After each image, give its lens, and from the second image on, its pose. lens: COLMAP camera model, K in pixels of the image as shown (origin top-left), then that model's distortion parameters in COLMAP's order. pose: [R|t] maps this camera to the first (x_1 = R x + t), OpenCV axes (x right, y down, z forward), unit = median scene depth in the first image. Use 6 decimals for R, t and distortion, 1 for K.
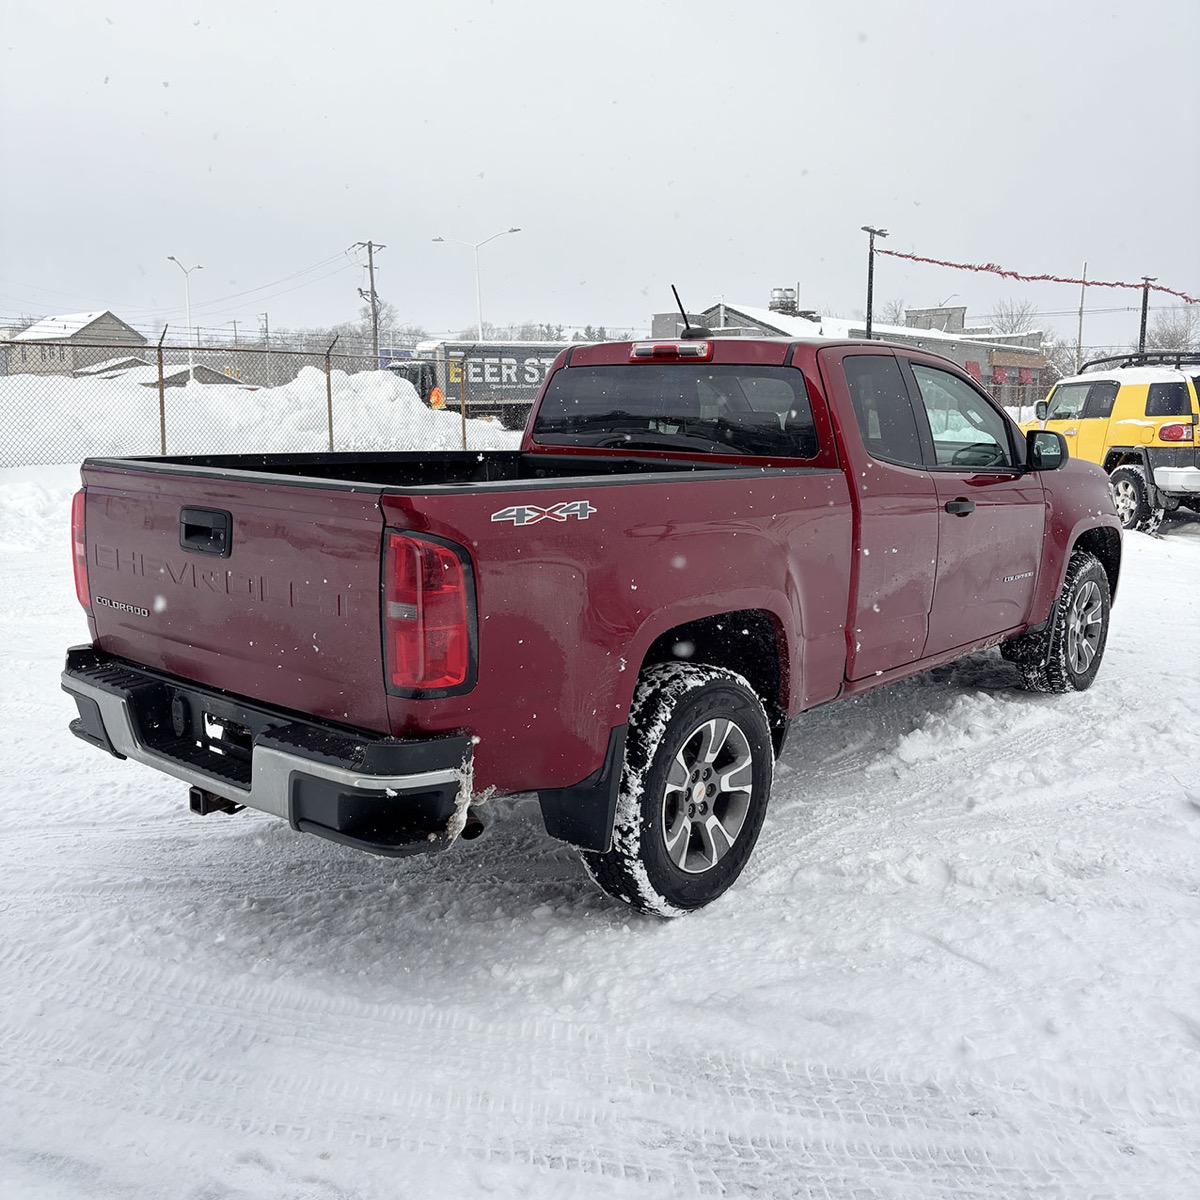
lens RADIAL K [[1178.4, 0, 585.7], [0, 1178.4, 599.4], [0, 0, 1]] dist [0.016576, 0.010143]
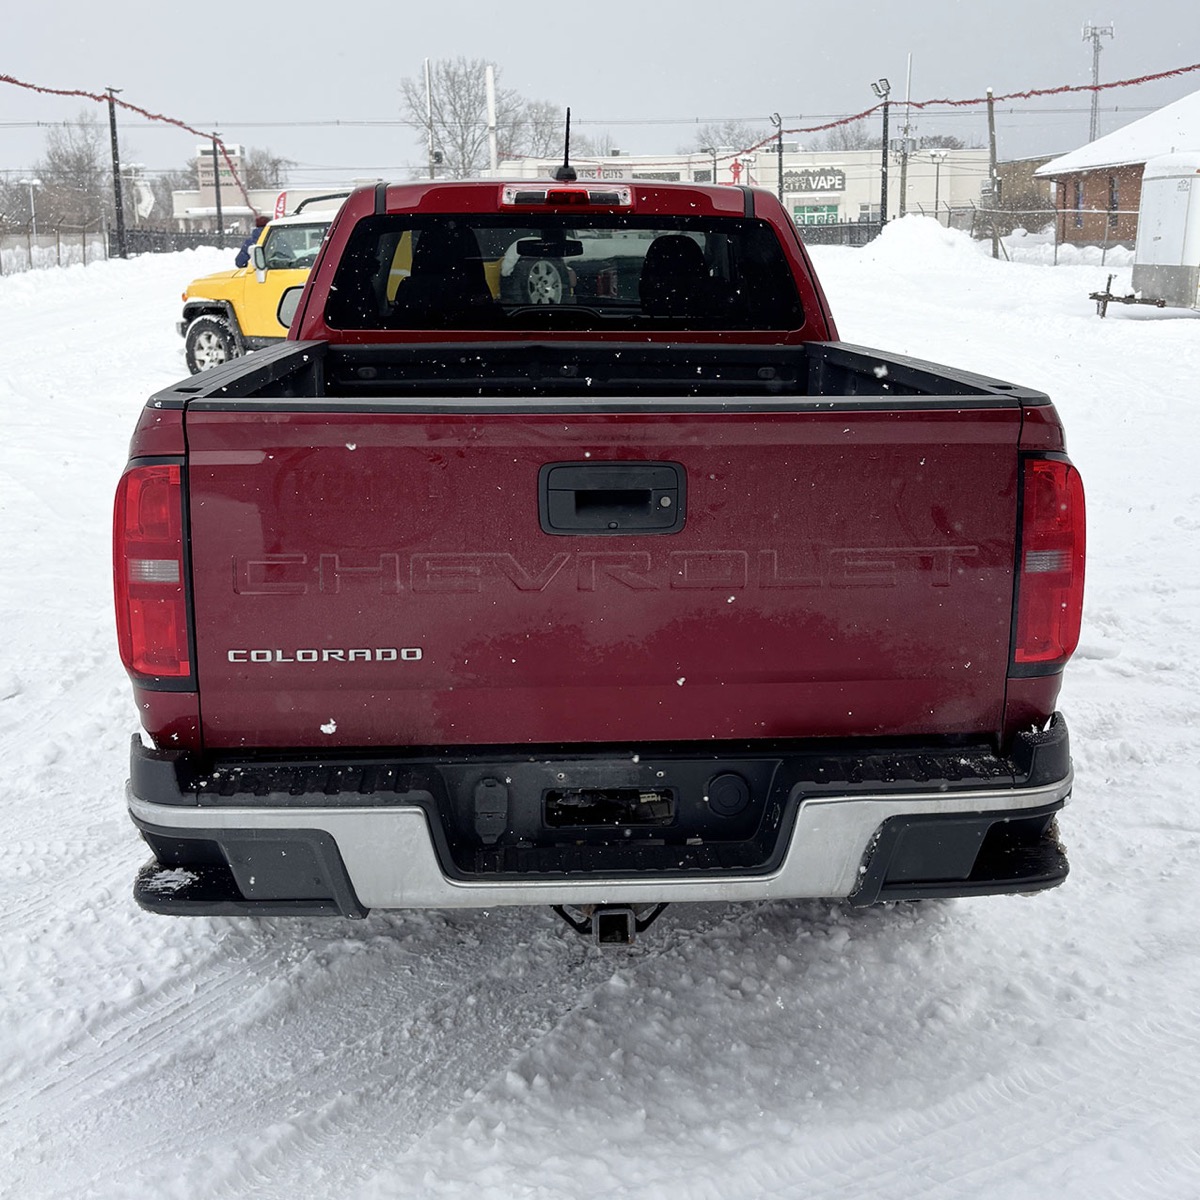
lens RADIAL K [[1530.1, 0, 601.1], [0, 1530.1, 545.1], [0, 0, 1]] dist [0.017239, -0.017435]
pose [[0.709741, -0.146191, 0.689127, -0.815257], [0.125974, 0.988801, 0.080022, -0.089521], [-0.693108, 0.030017, 0.720209, 0.394133]]
